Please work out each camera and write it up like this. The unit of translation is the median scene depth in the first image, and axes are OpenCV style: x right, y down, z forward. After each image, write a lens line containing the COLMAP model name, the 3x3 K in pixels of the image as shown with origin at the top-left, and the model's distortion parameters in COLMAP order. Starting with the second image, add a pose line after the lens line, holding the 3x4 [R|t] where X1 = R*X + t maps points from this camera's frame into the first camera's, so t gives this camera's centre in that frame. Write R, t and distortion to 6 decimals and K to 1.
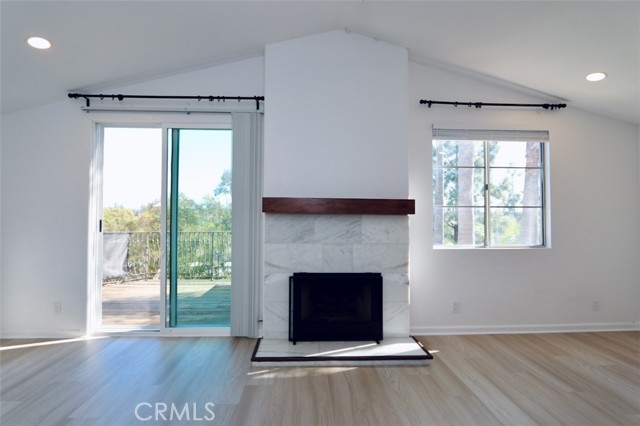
lens RADIAL K [[295.4, 0, 312.4], [0, 295.4, 213.4], [0, 0, 1]] dist [-0.019647, 0.004189]
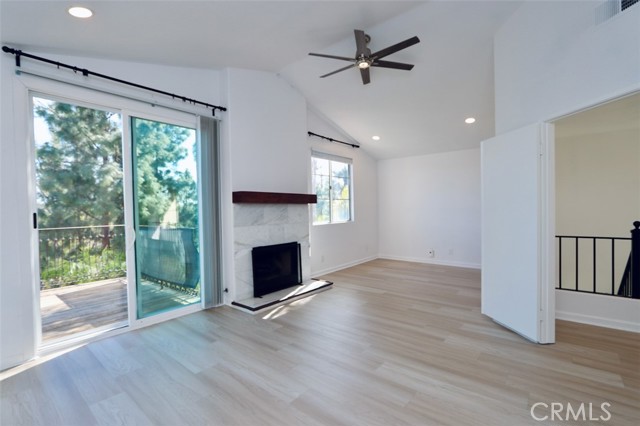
lens RADIAL K [[295.4, 0, 312.4], [0, 295.4, 213.4], [0, 0, 1]] dist [-0.019647, 0.004189]
pose [[0.673948, -0.030473, 0.738150, -0.848613], [0.008579, 0.999404, 0.033426, 0.002757], [-0.738729, -0.016195, 0.673808, -0.099628]]
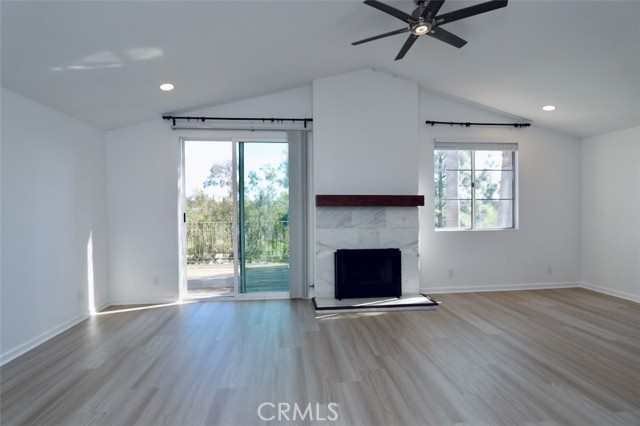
lens RADIAL K [[295.4, 0, 312.4], [0, 295.4, 213.4], [0, 0, 1]] dist [-0.019647, 0.004189]
pose [[0.998436, -0.013813, 0.054173, -0.244412], [0.012097, 0.999419, 0.031878, -0.011652], [-0.054582, -0.031173, 0.998023, -0.347529]]
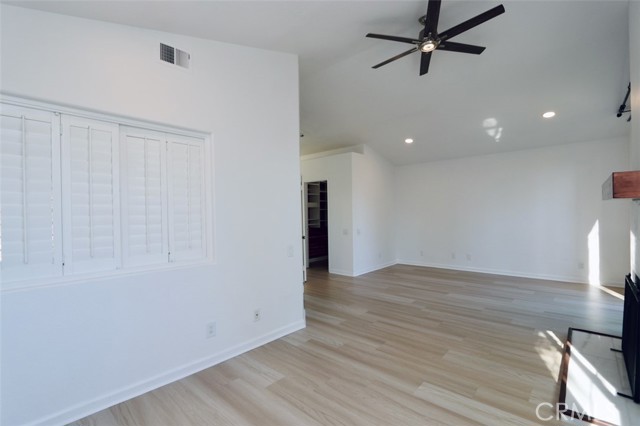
lens RADIAL K [[295.4, 0, 312.4], [0, 295.4, 213.4], [0, 0, 1]] dist [-0.019647, 0.004189]
pose [[-0.712776, 0.011198, -0.701302, 1.095704], [0.029329, 0.999474, -0.013850, 0.023588], [0.700778, -0.030441, -0.712730, 0.932499]]
